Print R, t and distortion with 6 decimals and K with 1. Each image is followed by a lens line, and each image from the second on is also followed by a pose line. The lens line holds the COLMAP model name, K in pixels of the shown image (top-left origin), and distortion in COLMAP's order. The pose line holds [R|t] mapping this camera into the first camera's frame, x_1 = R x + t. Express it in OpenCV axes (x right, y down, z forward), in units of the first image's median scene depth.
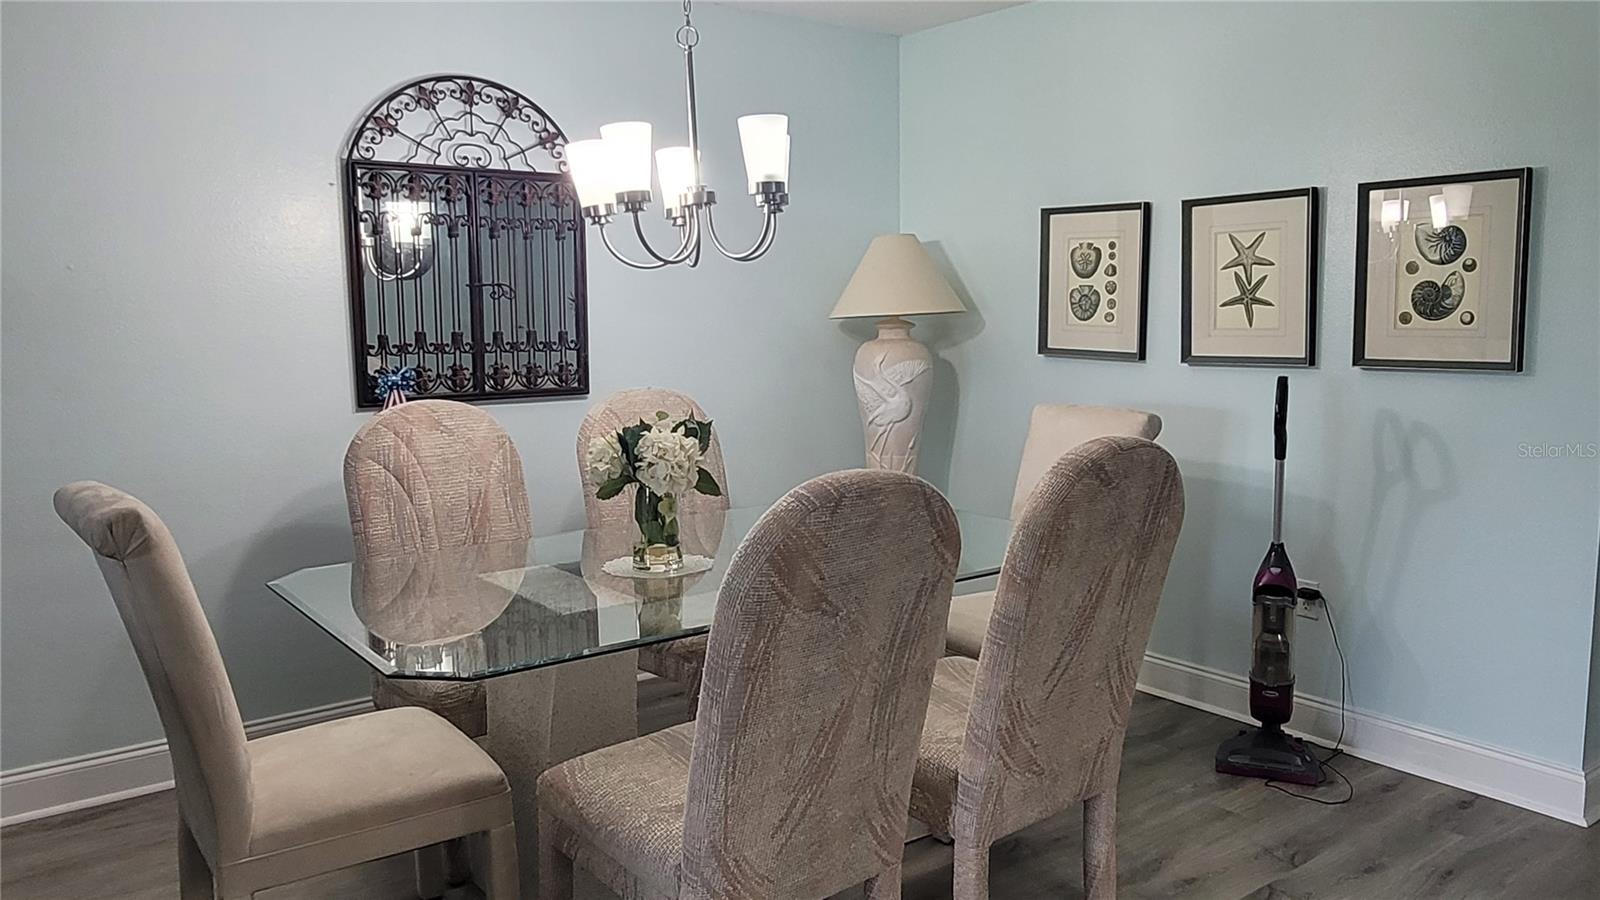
lens RADIAL K [[1172.0, 0, 800.0], [0, 1172.0, 450.0], [0, 0, 1]] dist [-0.036757, -0.000258]
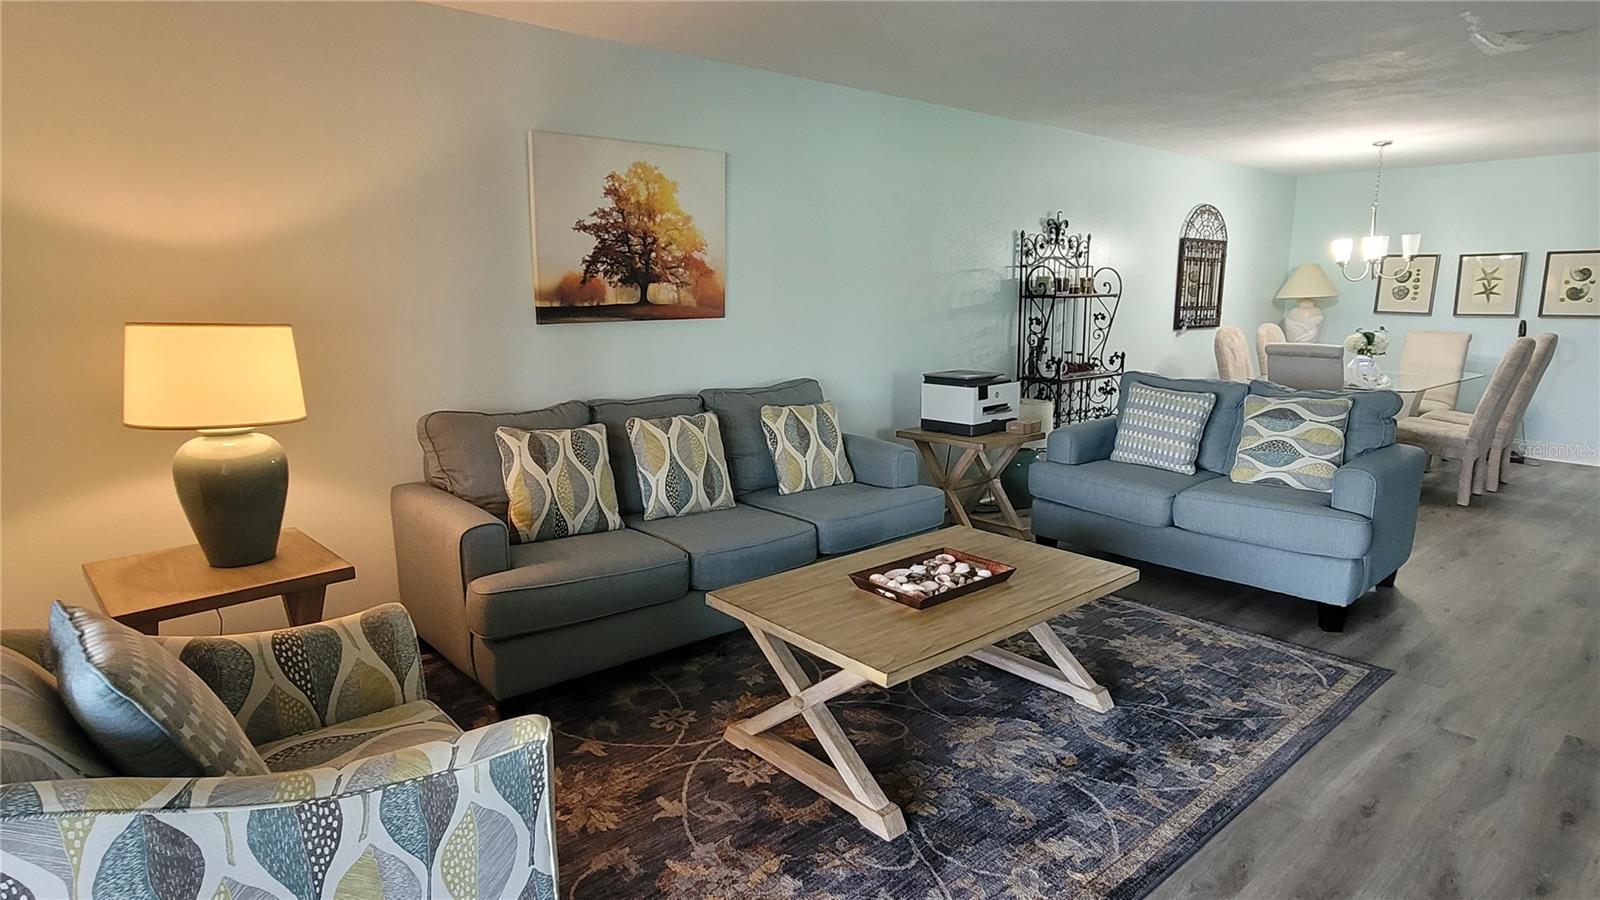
lens RADIAL K [[885.3, 0, 800.0], [0, 885.3, 450.0], [0, 0, 1]] dist [0.001641, 0.000471]
pose [[0.997031, -0.005589, 0.076803, -1.374672], [0.000710, 0.997988, 0.063407, 0.104854], [-0.077003, -0.063164, 0.995028, -0.954459]]
